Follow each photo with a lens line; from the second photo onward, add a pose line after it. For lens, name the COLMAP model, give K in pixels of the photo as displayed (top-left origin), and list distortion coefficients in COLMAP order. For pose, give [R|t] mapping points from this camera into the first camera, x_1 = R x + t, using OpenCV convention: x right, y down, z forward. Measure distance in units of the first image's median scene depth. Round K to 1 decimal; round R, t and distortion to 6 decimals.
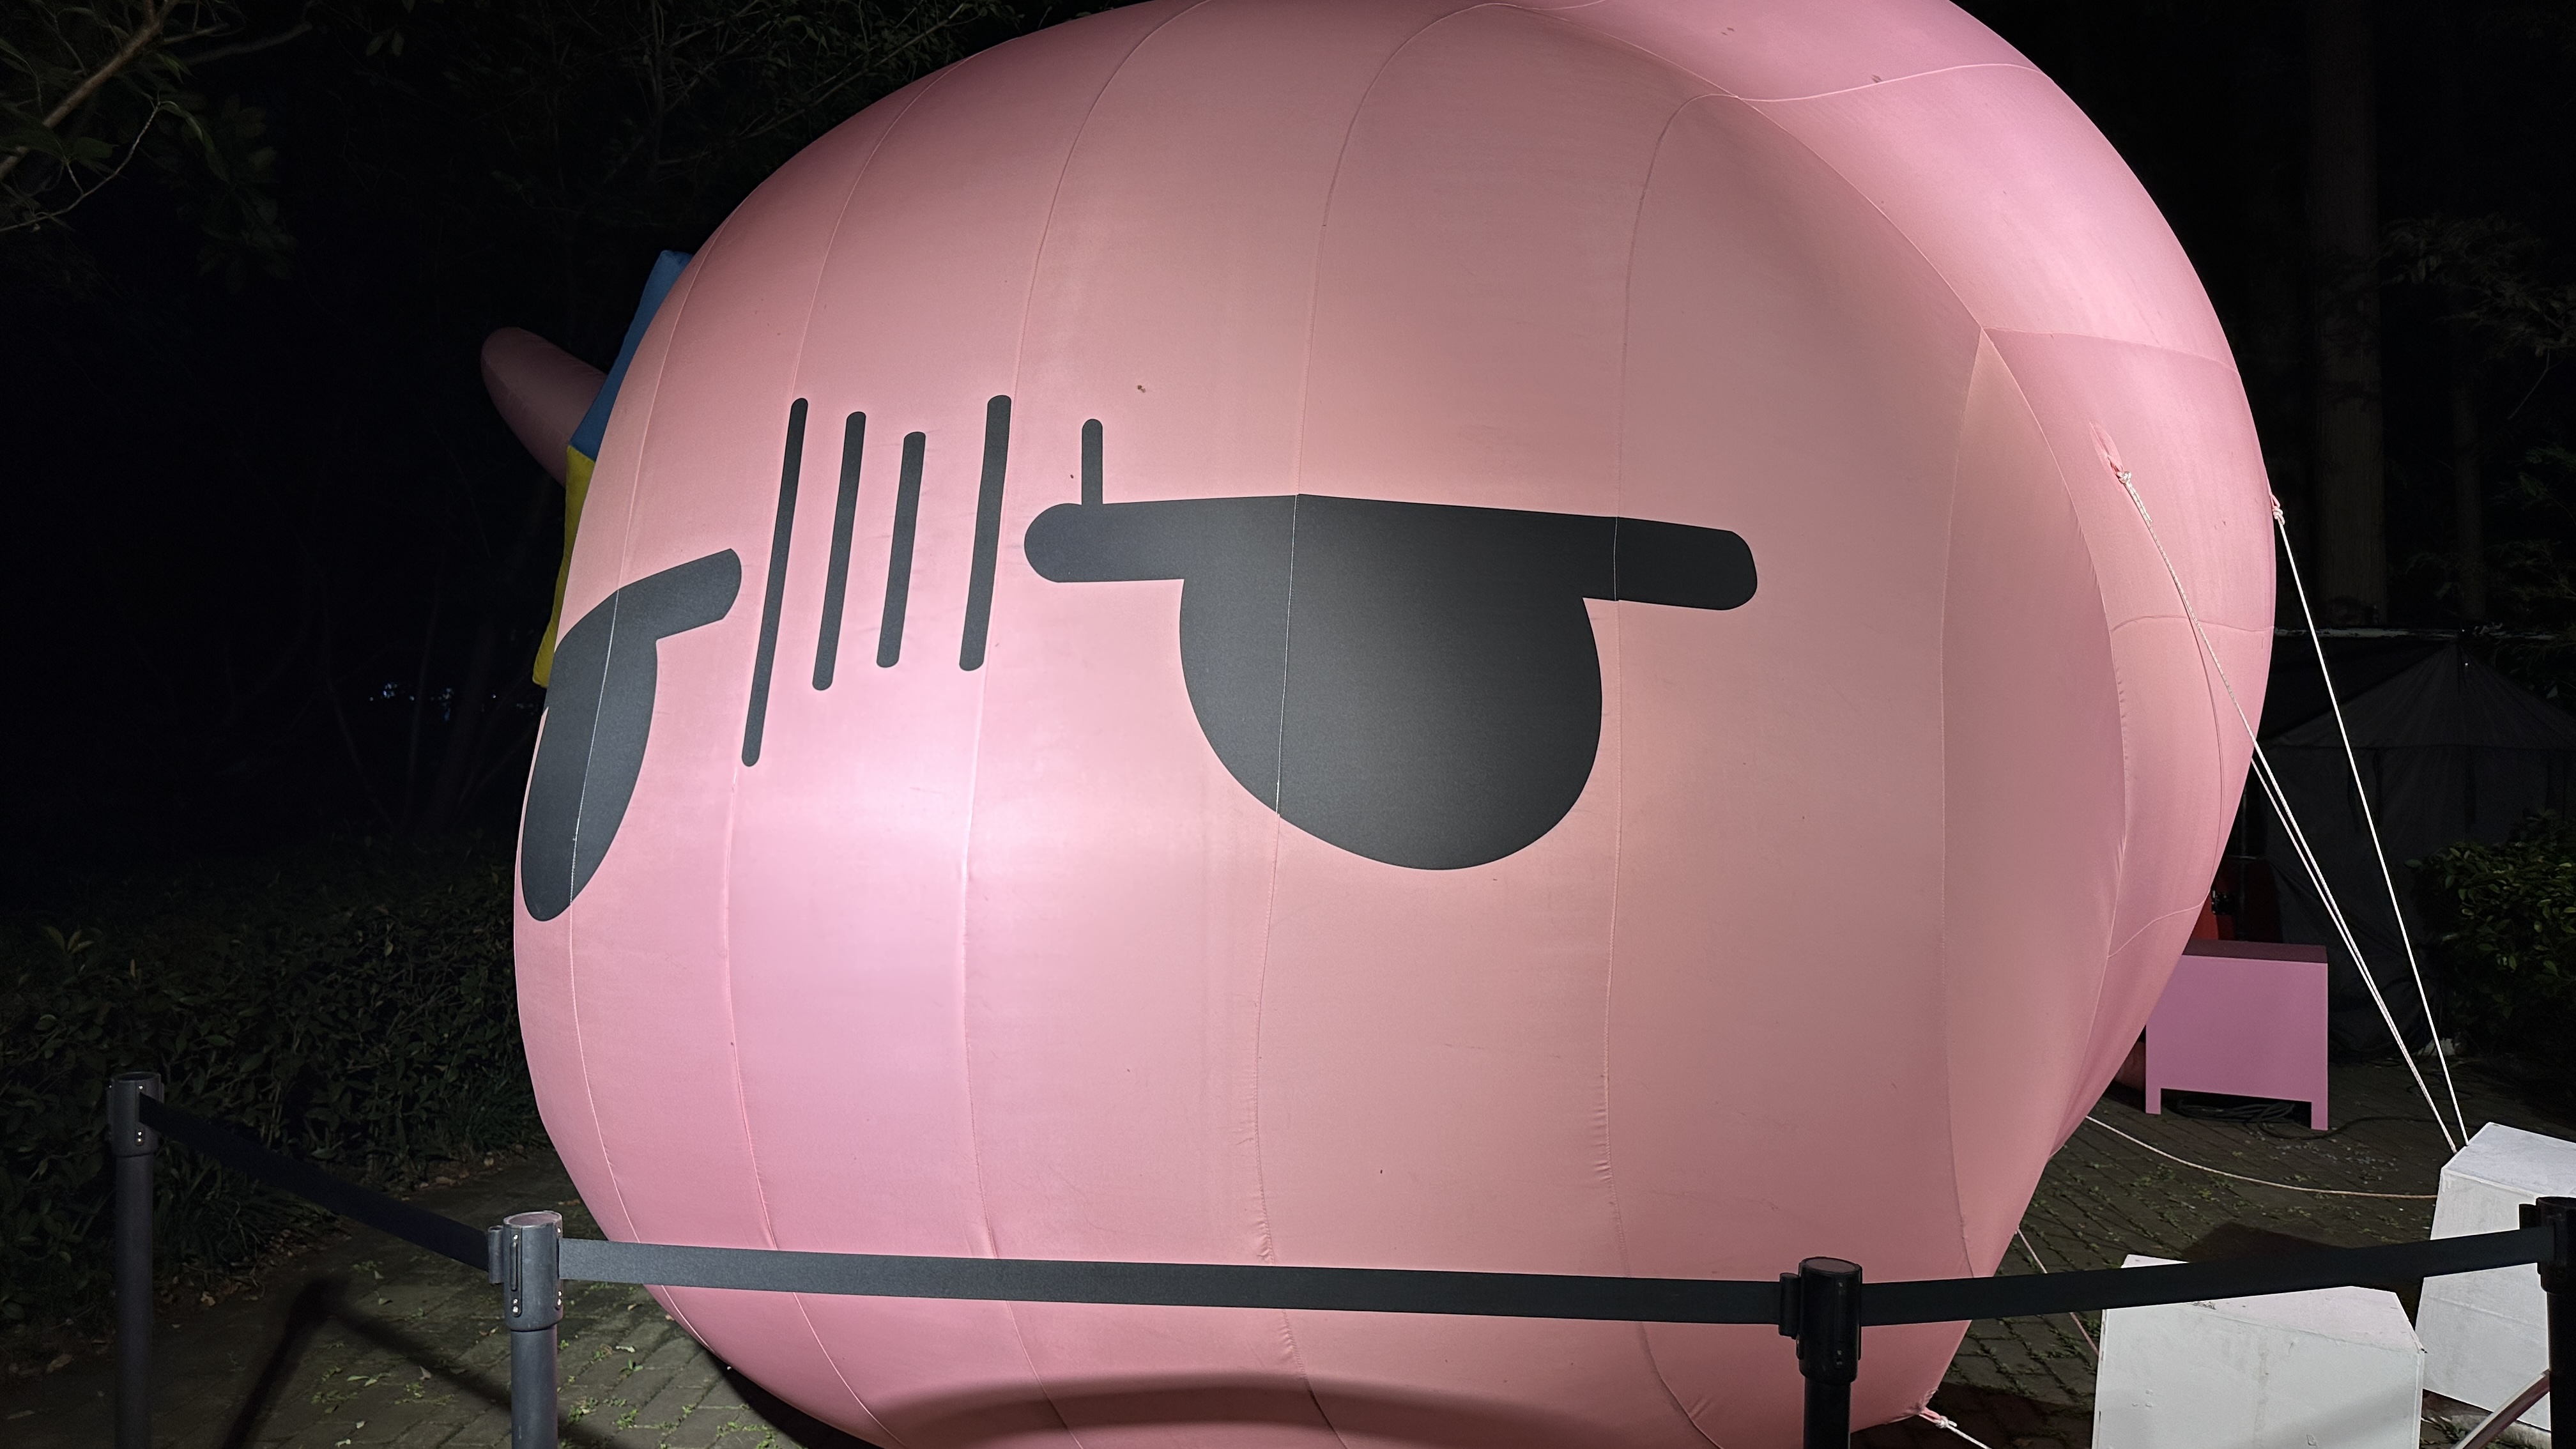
lens RADIAL K [[1765.9, 0, 1201.6], [0, 1765.9, 719.2], [0, 0, 1]] dist [0.066579, -0.078994]
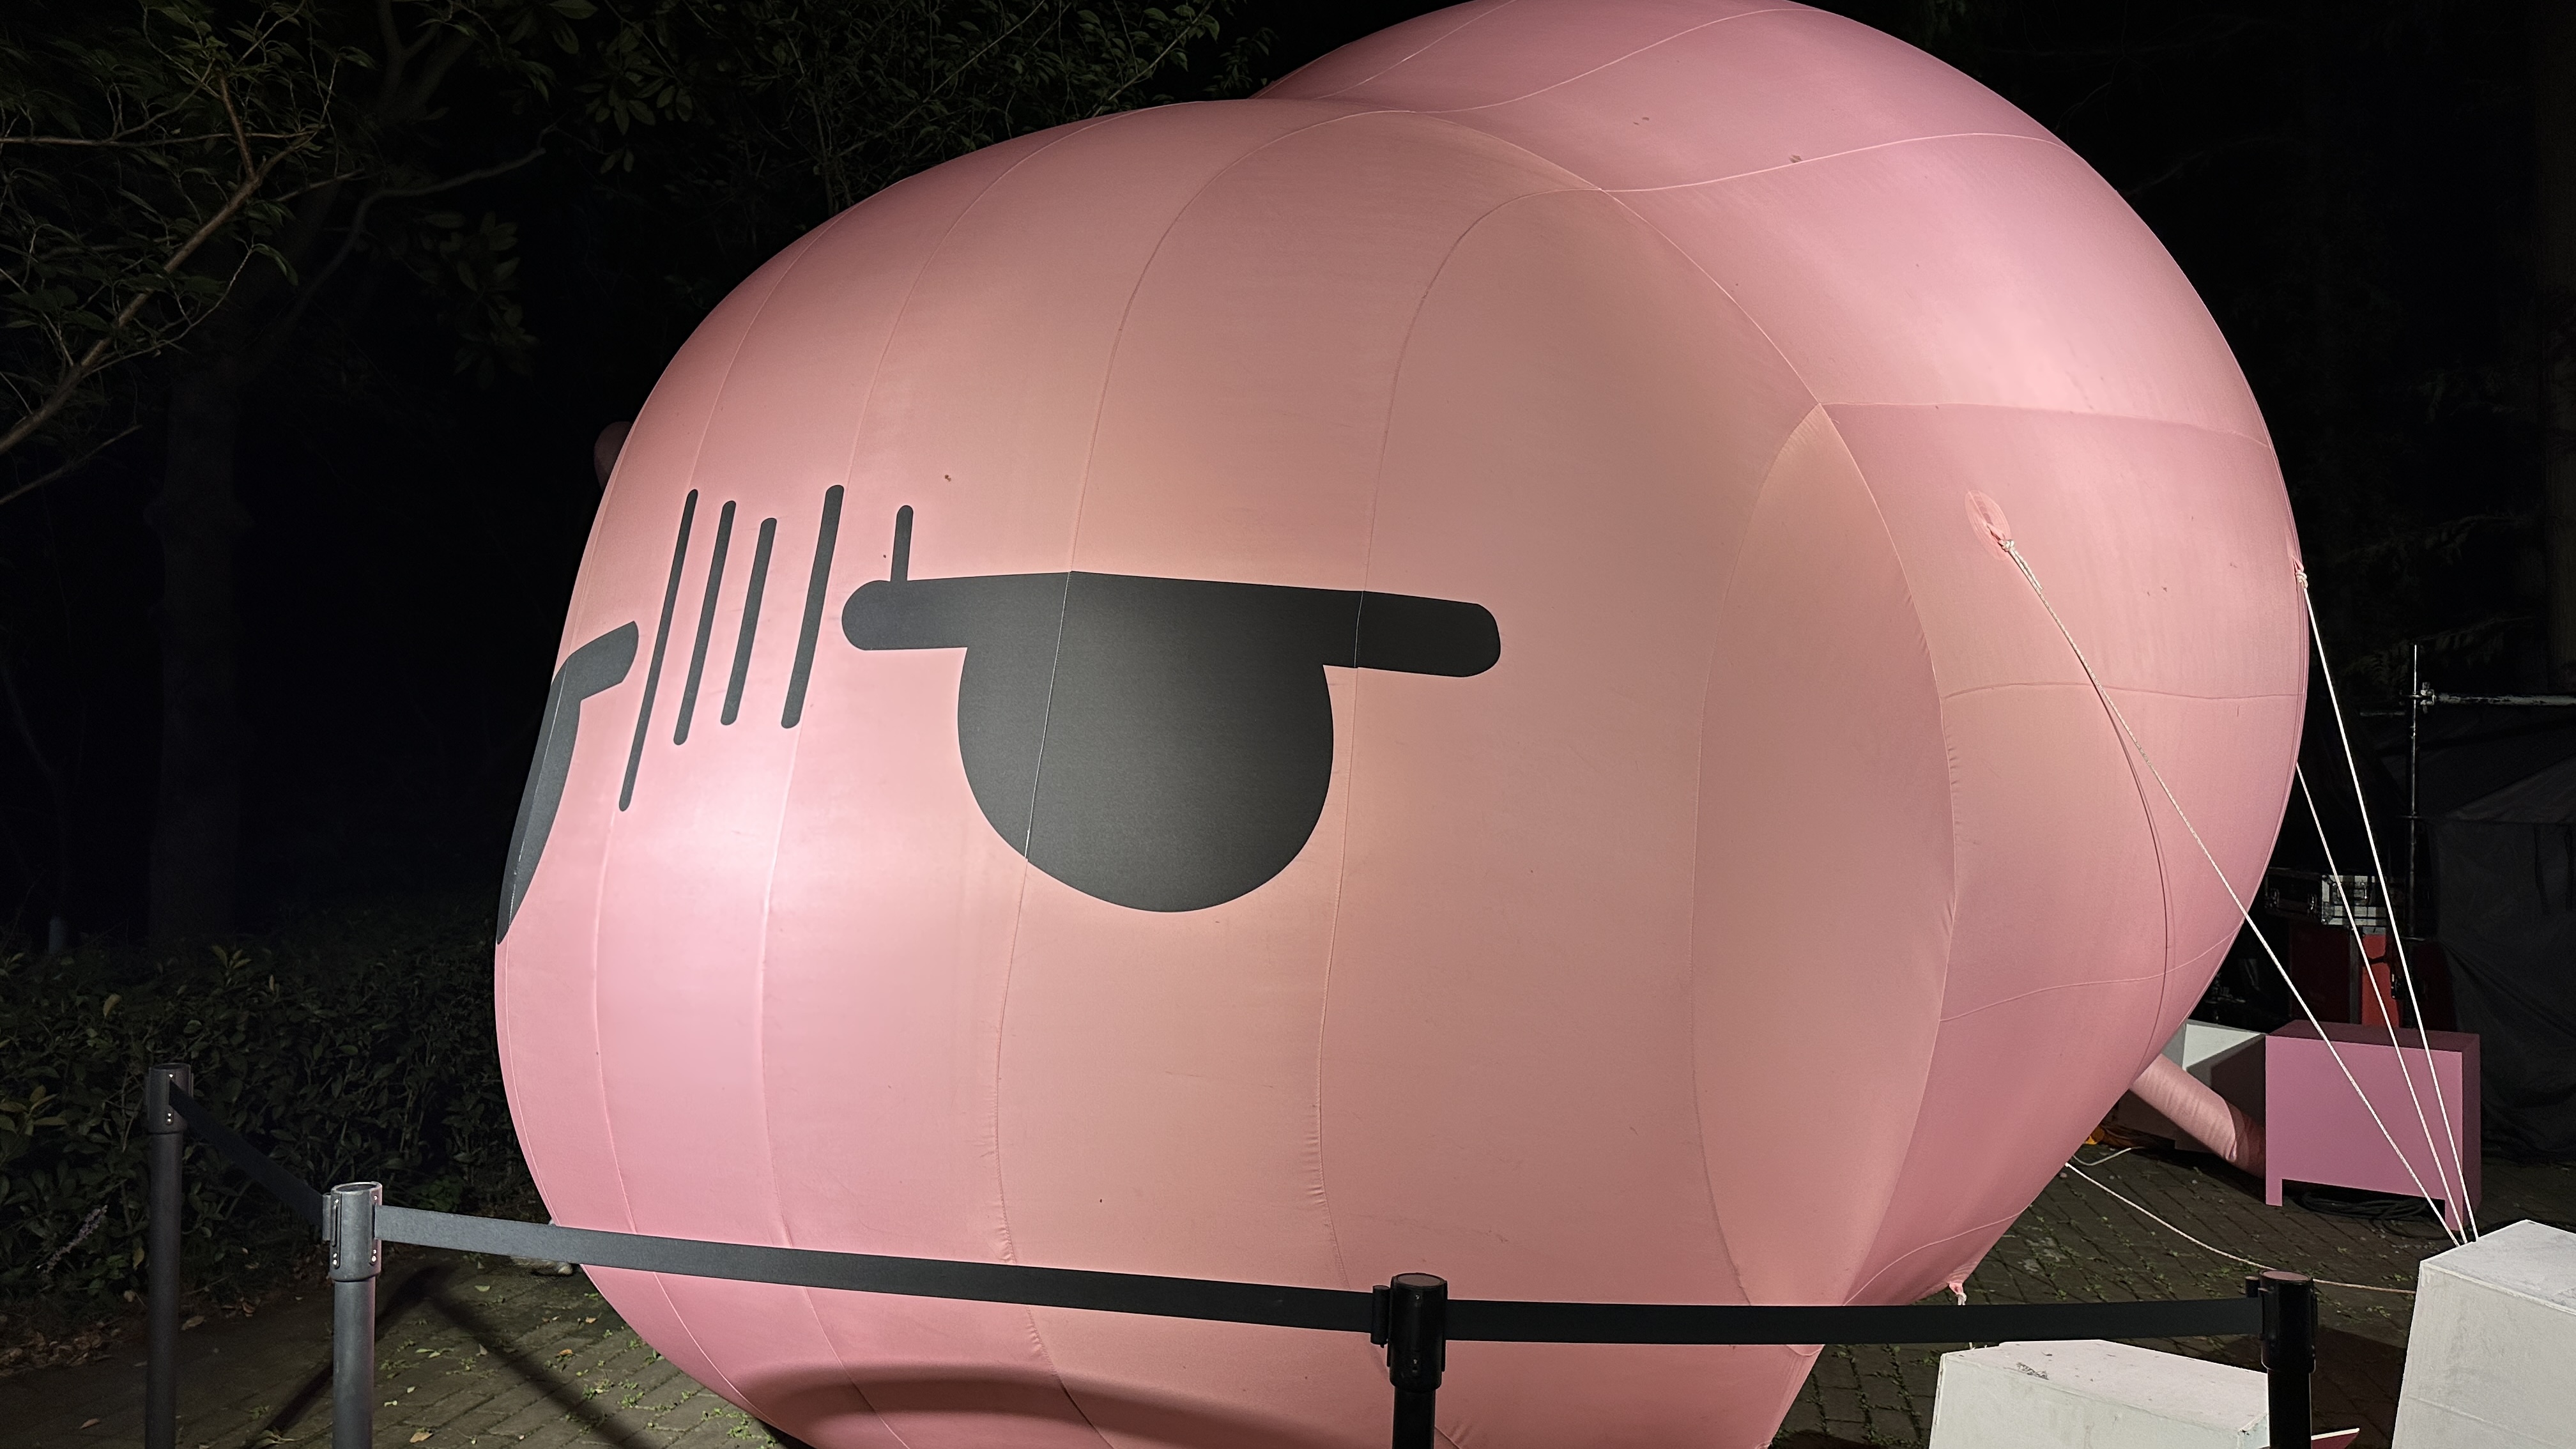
lens RADIAL K [[1800.7, 0, 1288.1], [0, 1800.7, 728.1], [0, 0, 1]] dist [0.037837, -0.038050]
pose [[0.987516, 0.006495, -0.157386, 0.285088], [-0.011125, 0.999530, -0.028557, 0.001328], [0.157127, 0.029952, 0.987124, -0.069609]]
